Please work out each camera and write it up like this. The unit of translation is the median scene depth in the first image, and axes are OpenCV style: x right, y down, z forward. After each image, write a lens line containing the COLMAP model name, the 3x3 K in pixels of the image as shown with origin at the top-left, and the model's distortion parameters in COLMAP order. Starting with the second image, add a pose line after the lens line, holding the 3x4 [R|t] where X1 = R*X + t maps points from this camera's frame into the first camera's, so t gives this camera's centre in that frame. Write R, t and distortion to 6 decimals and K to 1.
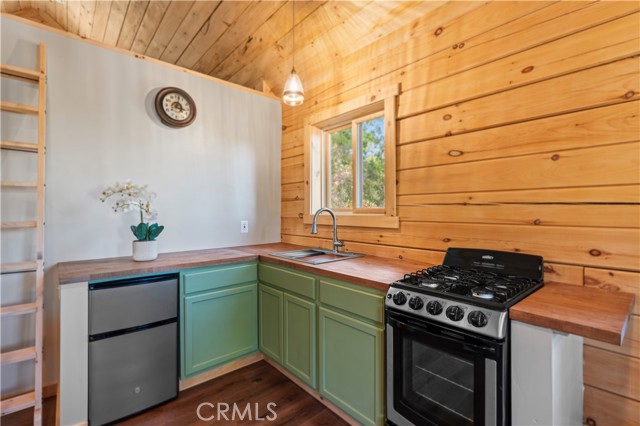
lens RADIAL K [[288.8, 0, 316.1], [0, 288.8, 211.1], [0, 0, 1]] dist [-0.002188, -0.000132]
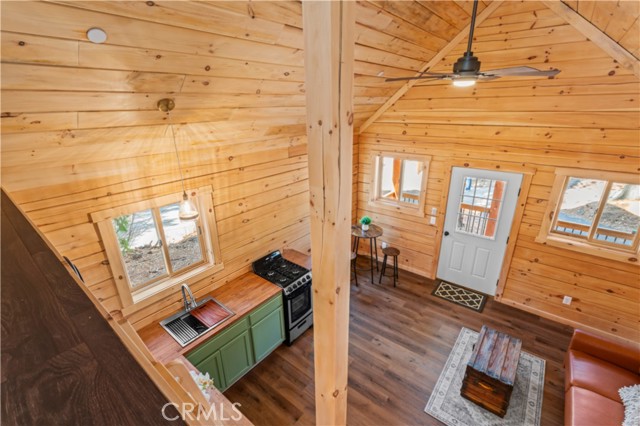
lens RADIAL K [[288.2, 0, 319.9], [0, 288.2, 213.3], [0, 0, 1]] dist [-0.003524, -0.000433]
pose [[-0.171293, -0.346247, 0.922373, -1.249007], [0.020900, 0.934722, 0.354764, -0.821428], [-0.984998, 0.080047, -0.152875, 0.678897]]
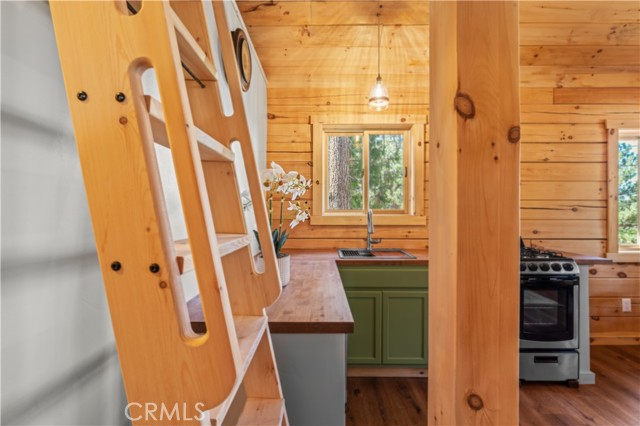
lens RADIAL K [[281.8, 0, 320.0], [0, 281.8, 213.0], [0, 0, 1]] dist [-0.004853, -0.000570]
pose [[0.675709, 0.006017, 0.737144, -0.985275], [-0.001083, 0.999974, -0.007170, 0.014139], [-0.737168, 0.004047, 0.675698, 0.484618]]
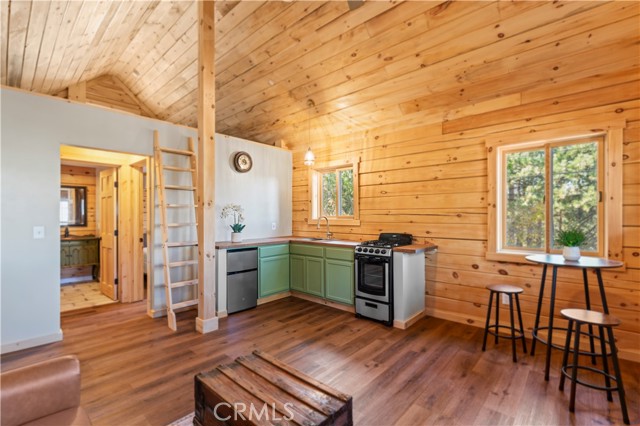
lens RADIAL K [[284.9, 0, 313.1], [0, 284.9, 213.0], [0, 0, 1]] dist [-0.004718, -0.000325]
pose [[0.994209, -0.001182, 0.107459, -0.275426], [0.002278, 0.999947, -0.010077, -0.011406], [-0.107442, 0.010263, 0.994158, -1.027191]]
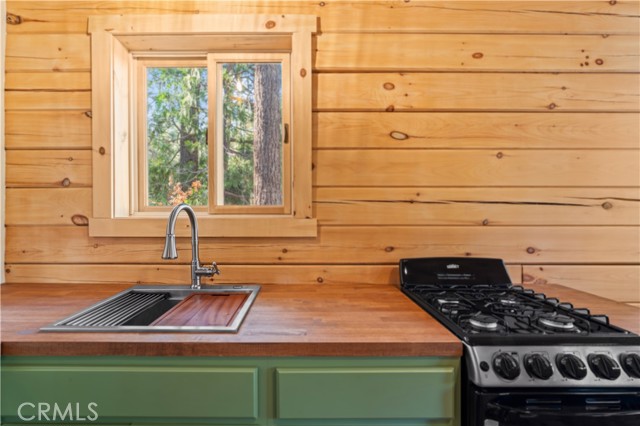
lens RADIAL K [[300.3, 0, 299.4], [0, 300.3, 212.7], [0, 0, 1]] dist [-0.002563, 0.000200]
pose [[0.660451, -0.002457, 0.750865, -0.255126], [-0.000259, 0.999994, 0.003500, 0.002780], [-0.750869, -0.002506, 0.660447, 0.574597]]
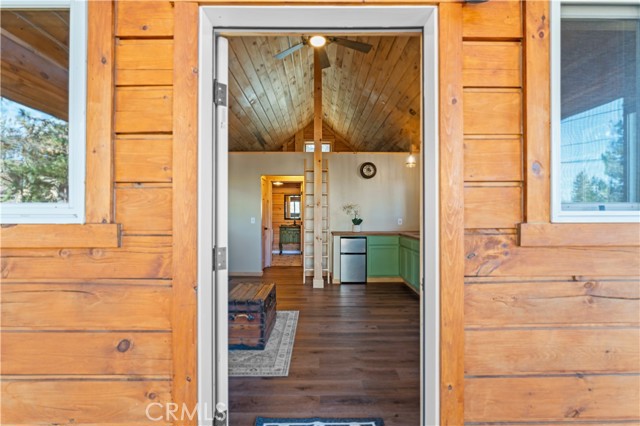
lens RADIAL K [[281.8, 0, 320.0], [0, 281.8, 213.0], [0, 0, 1]] dist [-0.004853, -0.000570]
pose [[0.760130, 0.000047, -0.649771, 0.846135], [-0.001679, 0.999997, -0.001892, -0.003055], [0.649769, 0.002529, 0.760128, -1.200317]]
